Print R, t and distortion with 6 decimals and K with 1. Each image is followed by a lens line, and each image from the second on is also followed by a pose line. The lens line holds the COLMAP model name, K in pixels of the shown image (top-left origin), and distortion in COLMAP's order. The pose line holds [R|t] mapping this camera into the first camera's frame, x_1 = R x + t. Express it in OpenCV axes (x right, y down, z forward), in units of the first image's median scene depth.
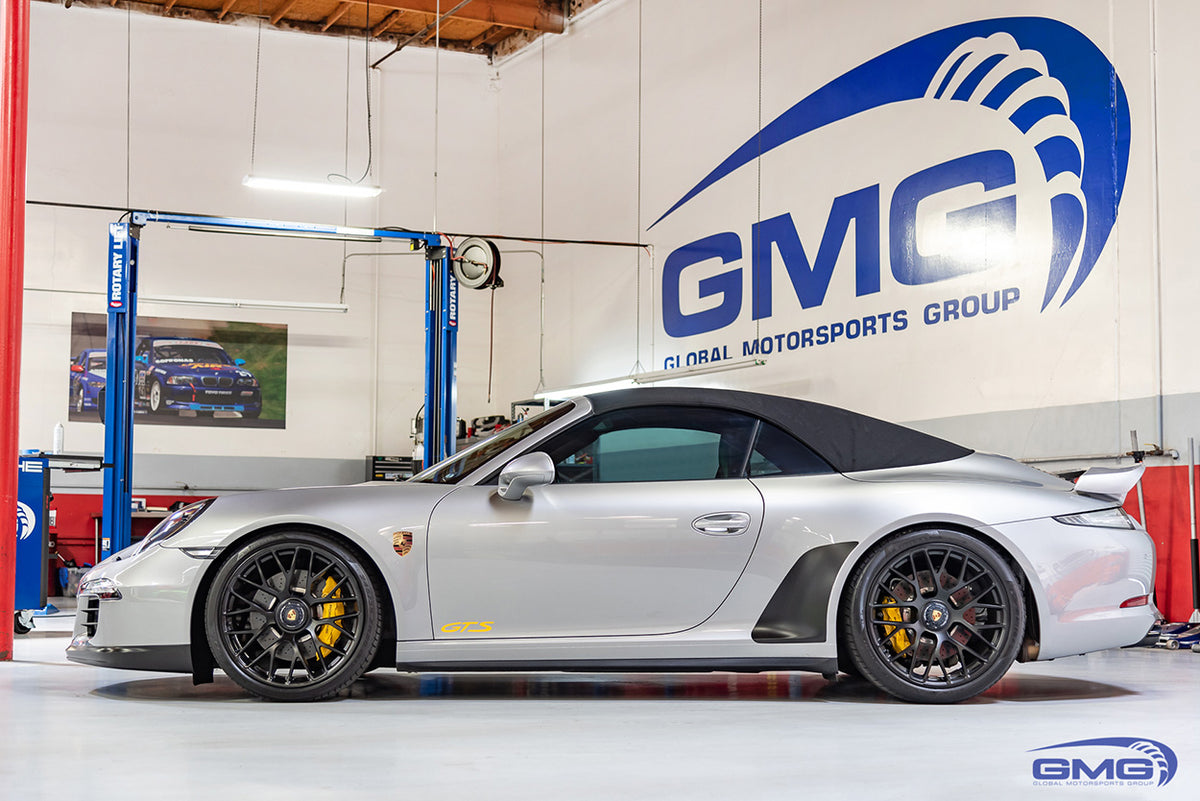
lens RADIAL K [[1970.7, 0, 601.8], [0, 1970.7, 398.8], [0, 0, 1]] dist [0.013419, -0.150793]
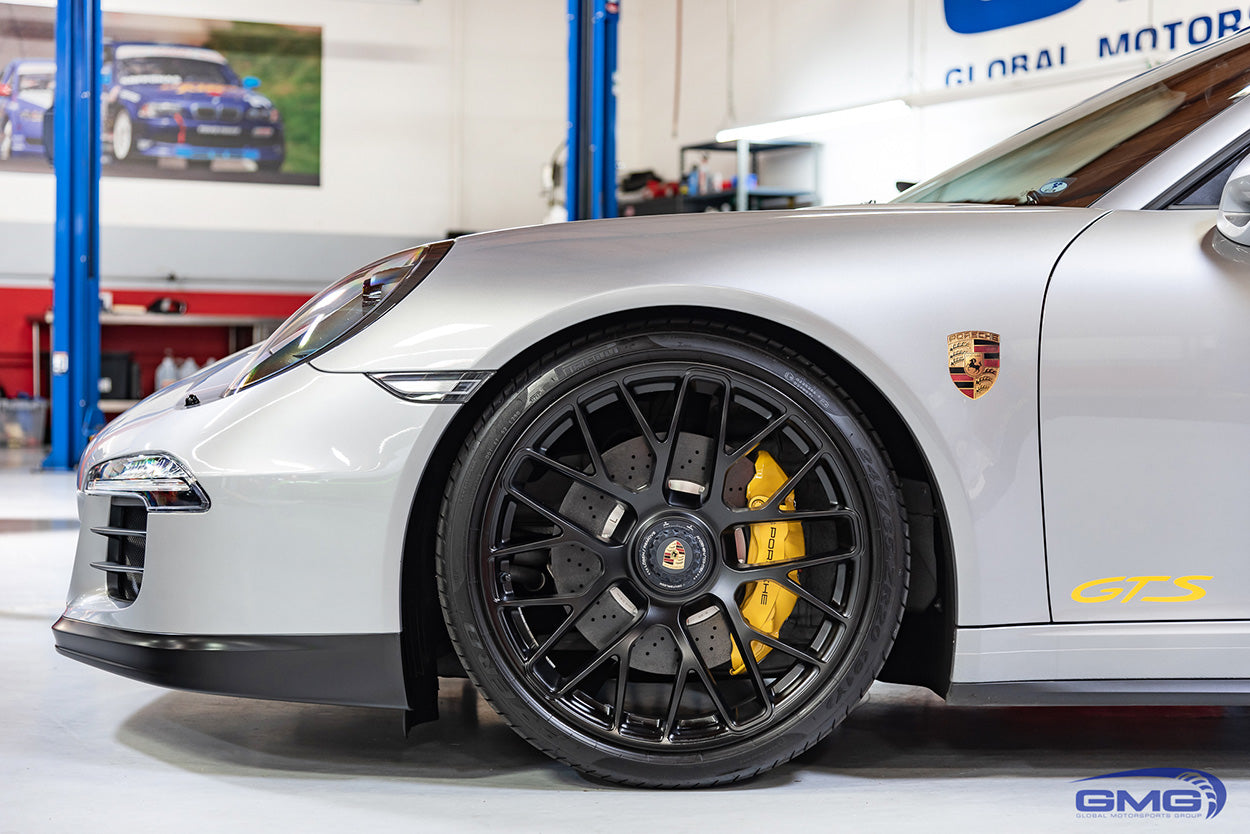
lens RADIAL K [[2451.7, 0, 624.8], [0, 2451.7, 417.3], [0, 0, 1]] dist [0.052776, -0.490539]
pose [[0.999978, 0.005127, -0.004284, -0.067235], [-0.004702, 0.995572, 0.093883, 0.016645], [0.004747, -0.093861, 0.995574, 0.222636]]
